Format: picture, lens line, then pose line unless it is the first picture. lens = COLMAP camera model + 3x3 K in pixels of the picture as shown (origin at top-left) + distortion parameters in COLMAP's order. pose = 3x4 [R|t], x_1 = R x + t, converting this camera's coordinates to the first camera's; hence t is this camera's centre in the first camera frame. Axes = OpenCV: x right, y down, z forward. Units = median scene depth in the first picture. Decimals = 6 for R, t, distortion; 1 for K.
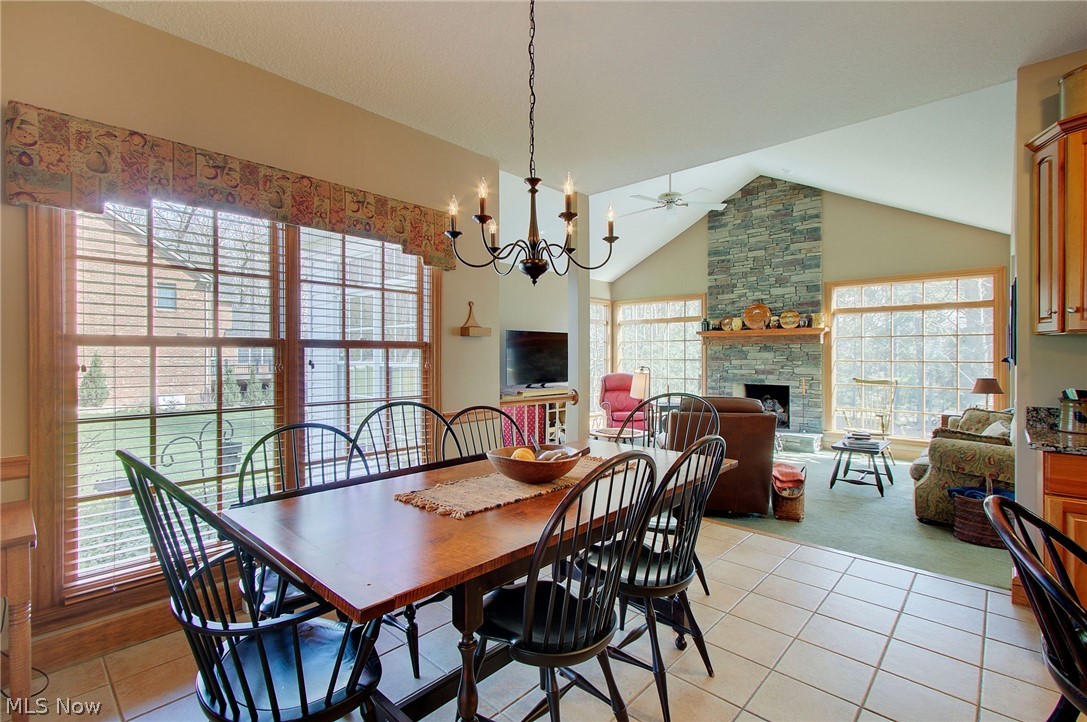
lens RADIAL K [[501.7, 0, 537.8], [0, 501.7, 360.0], [0, 0, 1]] dist [-0.000660, 0.000088]
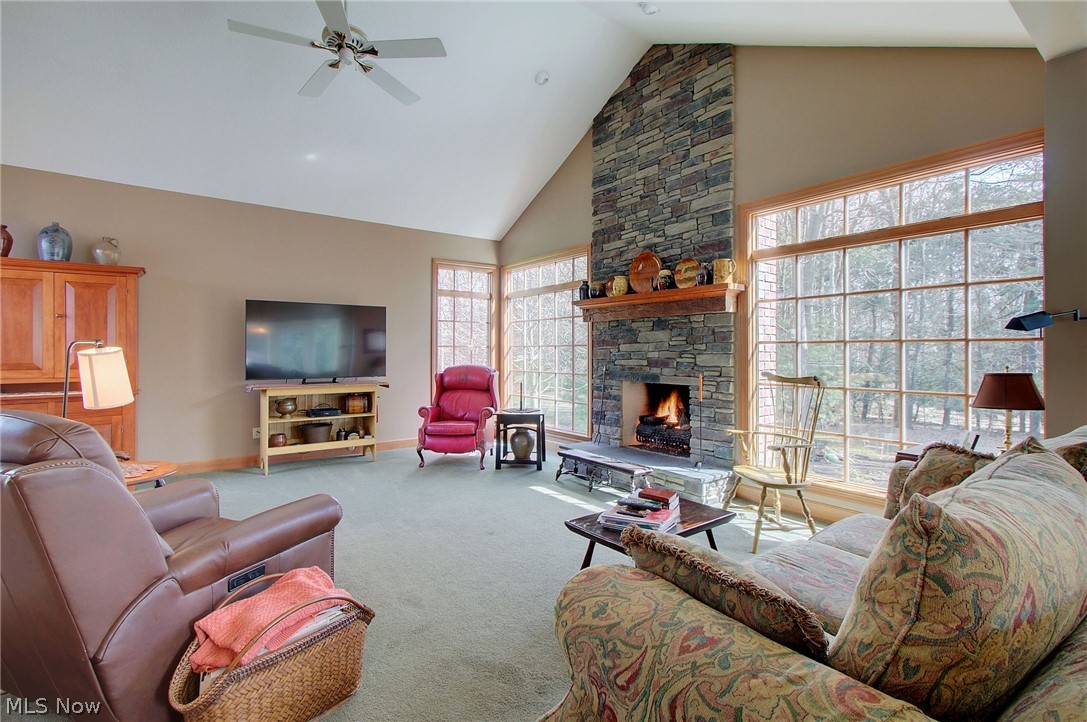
lens RADIAL K [[501.7, 0, 548.9], [0, 501.7, 356.0], [0, 0, 1]] dist [-0.000660, 0.000088]
pose [[0.985695, 0.004987, -0.168463, 0.426325], [-0.005895, 0.999971, -0.004886, 0.019492], [0.168433, 0.005810, 0.985696, 0.373181]]
